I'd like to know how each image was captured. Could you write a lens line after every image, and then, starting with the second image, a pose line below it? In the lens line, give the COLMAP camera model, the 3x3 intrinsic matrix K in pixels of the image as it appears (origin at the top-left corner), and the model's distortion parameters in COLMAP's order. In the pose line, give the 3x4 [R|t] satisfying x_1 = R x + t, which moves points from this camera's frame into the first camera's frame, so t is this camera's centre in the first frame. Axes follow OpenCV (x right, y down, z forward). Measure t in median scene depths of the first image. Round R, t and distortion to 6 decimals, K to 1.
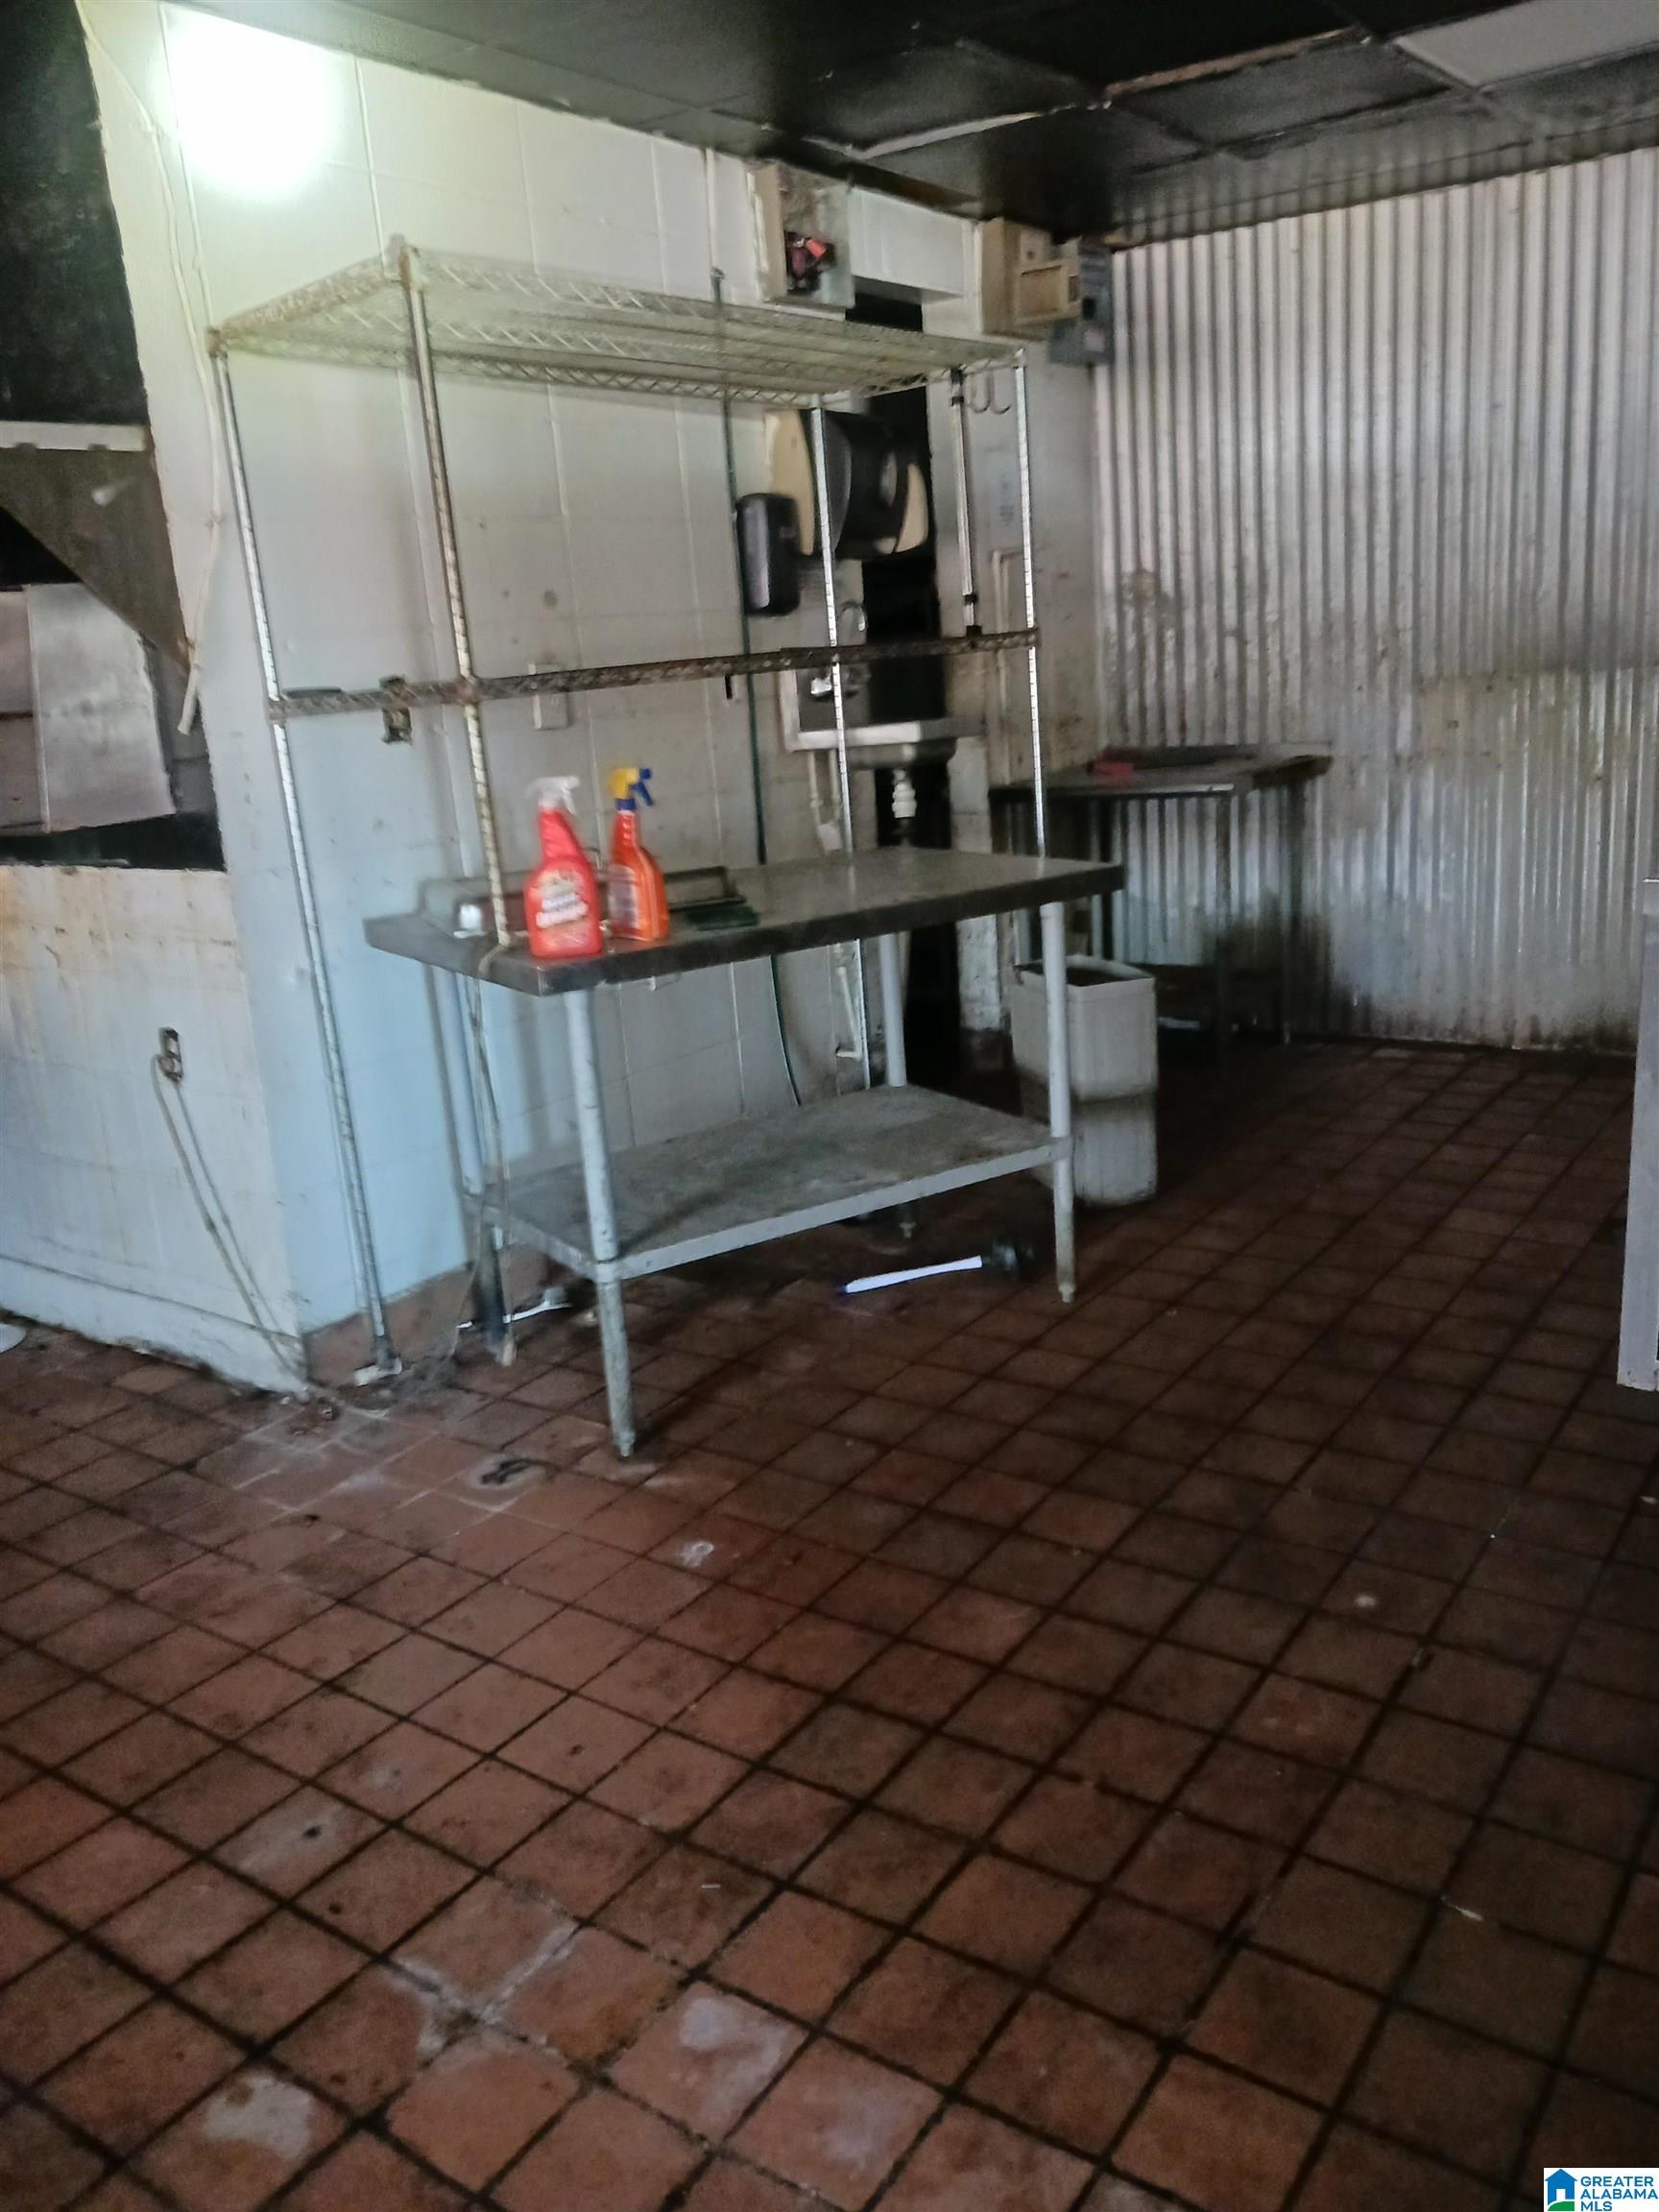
lens RADIAL K [[1751.6, 0, 836.0], [0, 1751.6, 1100.2], [0, 0, 1]] dist [0.006562, -0.014637]
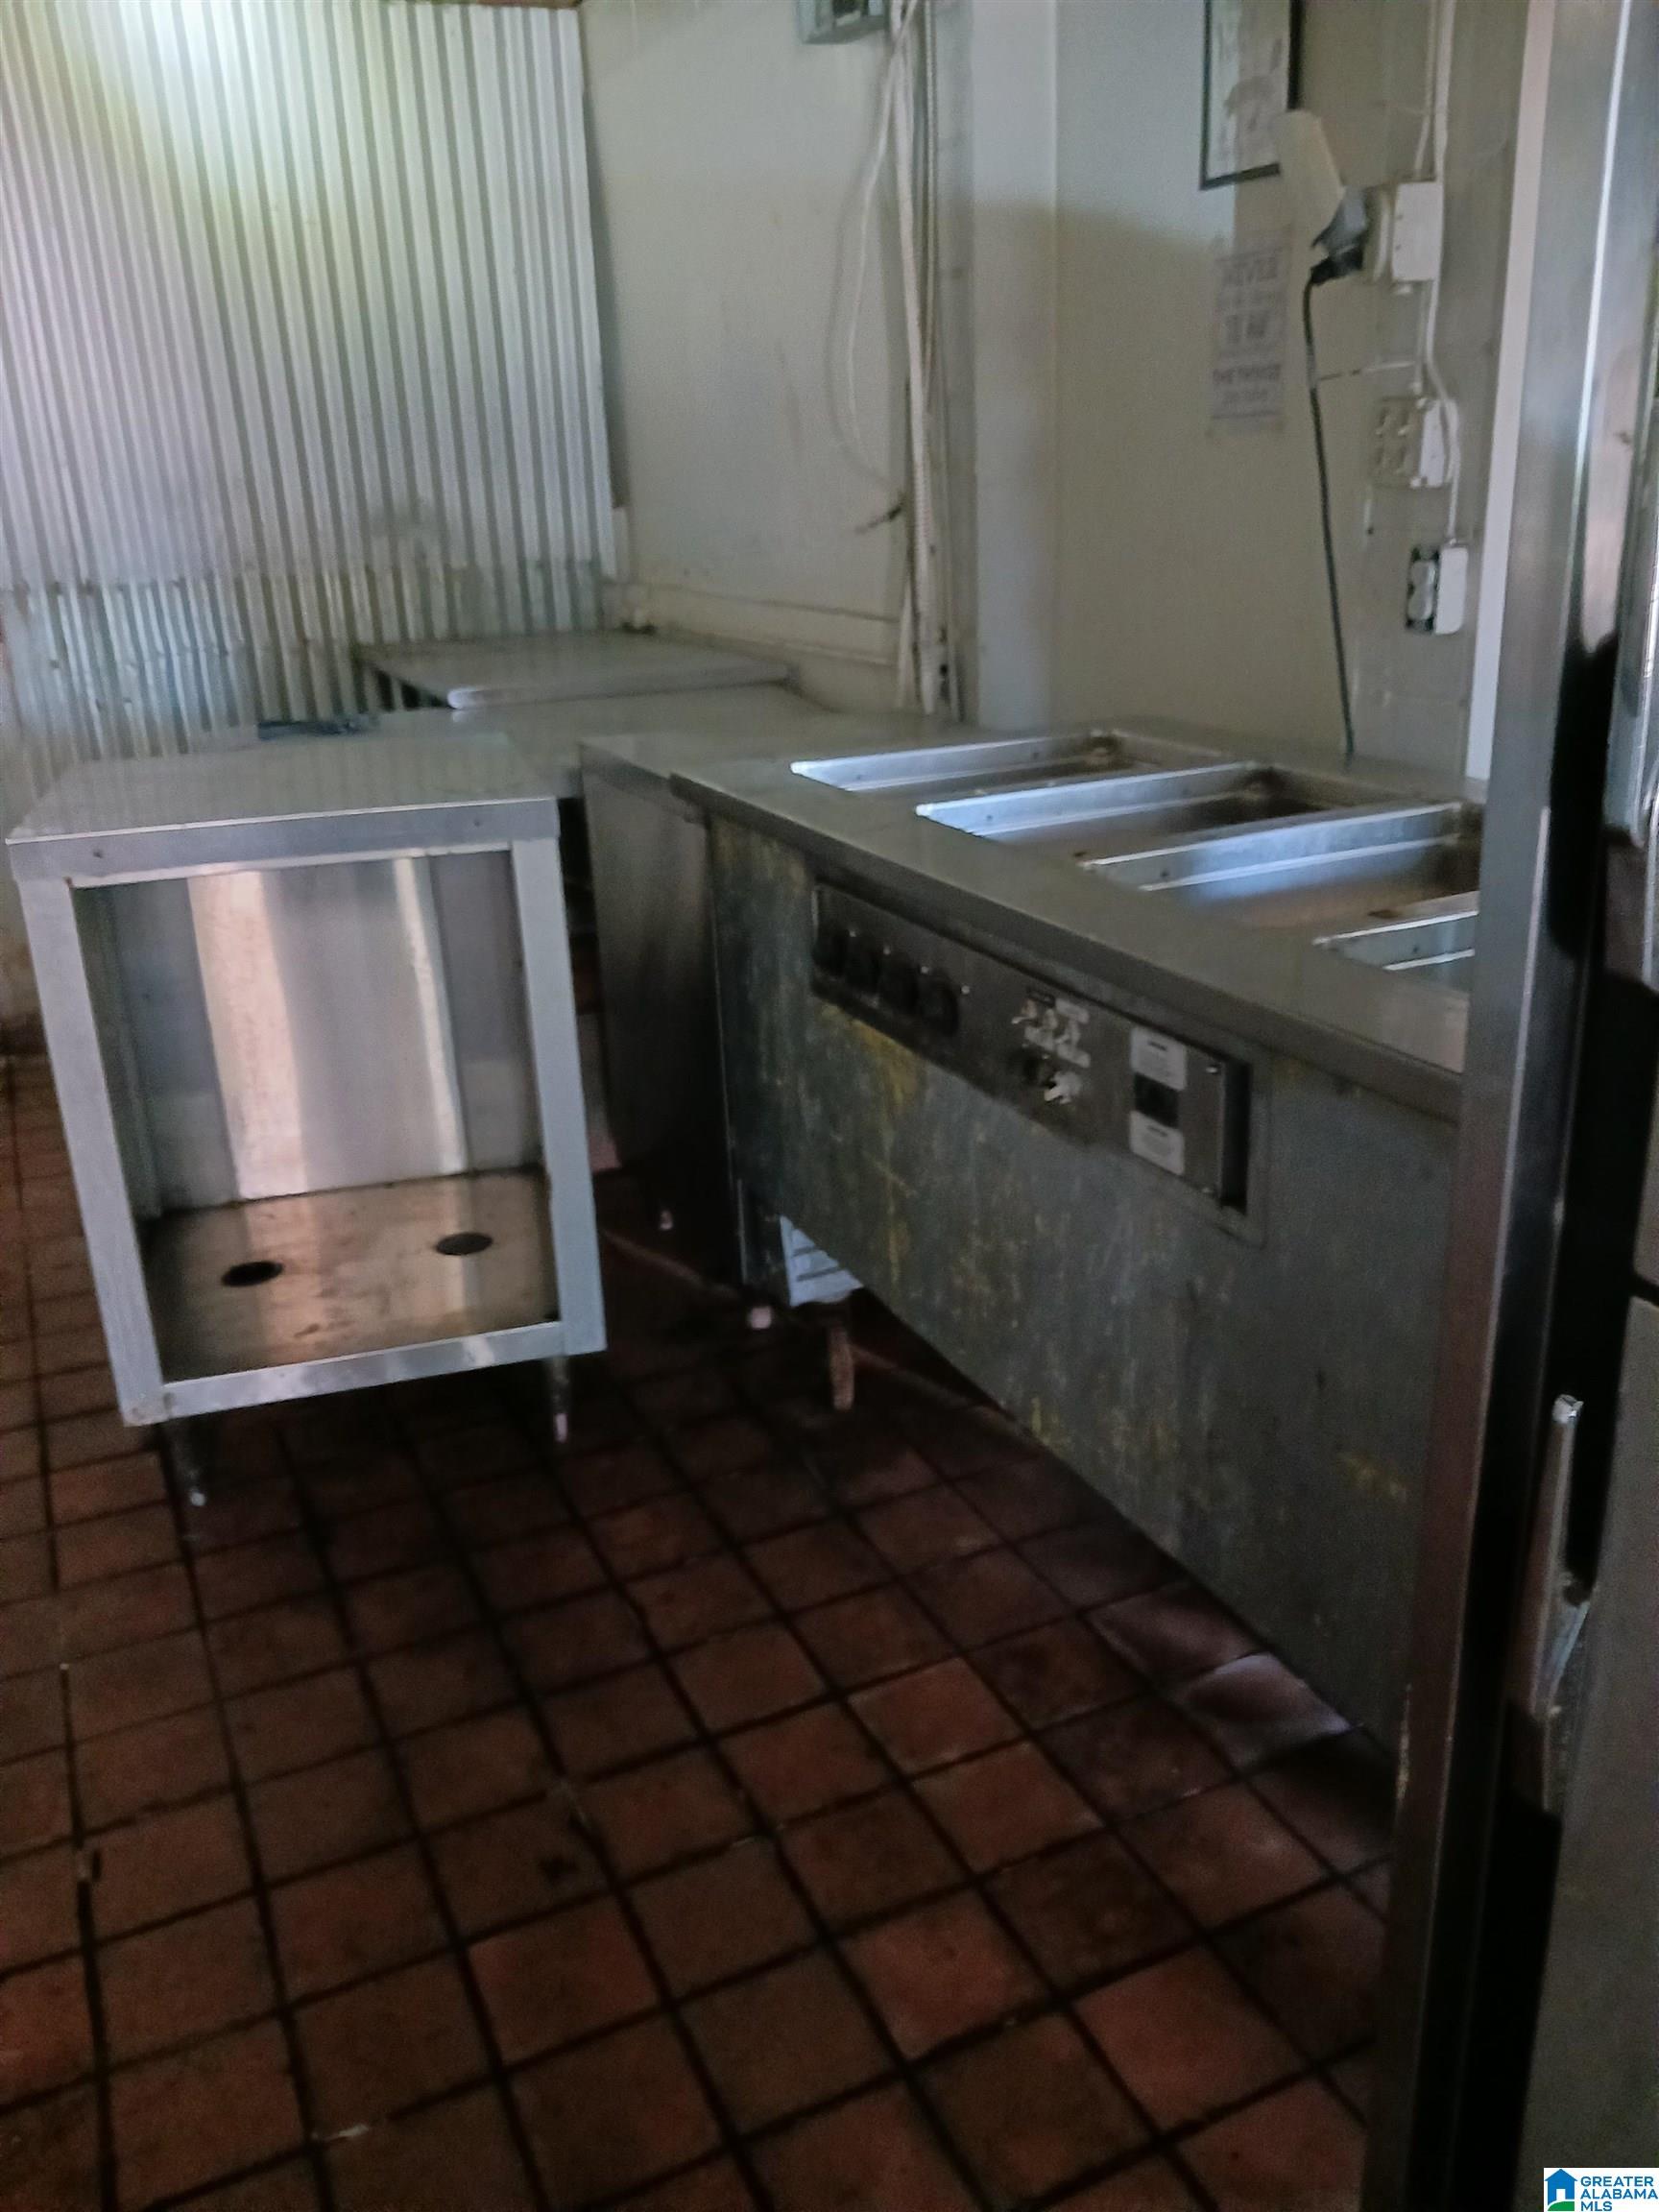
lens RADIAL K [[1751.6, 0, 832.9], [0, 1751.6, 1104.0], [0, 0, 1]] dist [0.006562, -0.014637]
pose [[0.496977, -0.258015, 0.828518, -0.048872], [0.226341, 0.960266, 0.163276, -0.047815], [-0.837725, 0.106384, 0.535629, 0.205100]]
